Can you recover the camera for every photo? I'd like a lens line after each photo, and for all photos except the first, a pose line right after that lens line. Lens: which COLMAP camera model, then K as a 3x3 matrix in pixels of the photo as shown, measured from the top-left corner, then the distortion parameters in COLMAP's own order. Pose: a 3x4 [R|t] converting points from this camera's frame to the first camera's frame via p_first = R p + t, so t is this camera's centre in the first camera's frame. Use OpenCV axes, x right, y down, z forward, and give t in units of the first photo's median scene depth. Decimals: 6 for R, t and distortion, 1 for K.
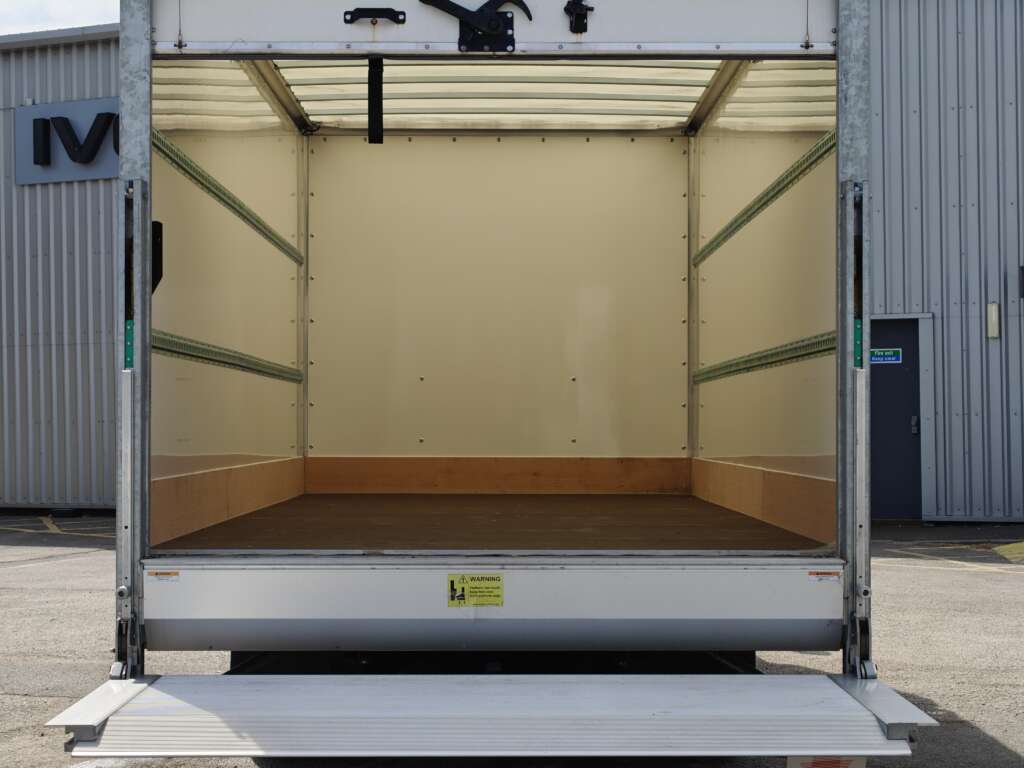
lens RADIAL K [[2166.3, 0, 504.6], [0, 2166.3, 411.2], [0, 0, 1]] dist [-0.011643, 0.716276]
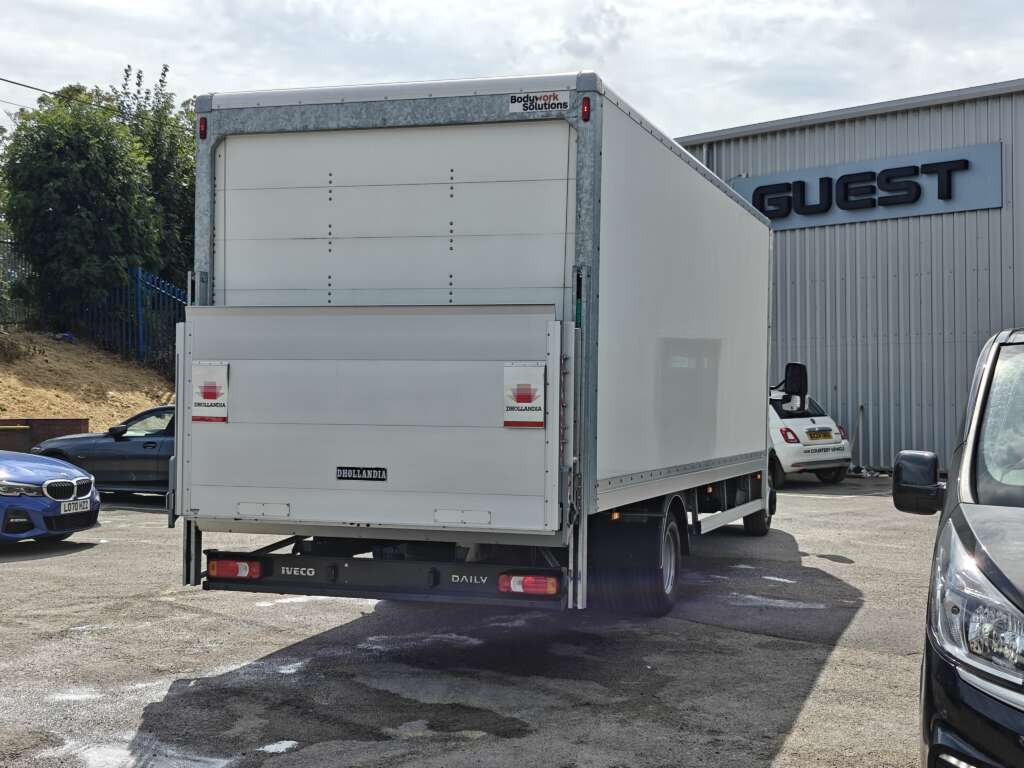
lens RADIAL K [[1409.3, 0, 512.0], [0, 1409.3, 384.0], [0, 0, 1]] dist [0.321551, -1.683325]
pose [[0.946764, 0.008779, -0.321810, 0.432286], [-0.011310, 0.999918, -0.005998, -0.007786], [0.321731, 0.009319, 0.946785, -0.041406]]
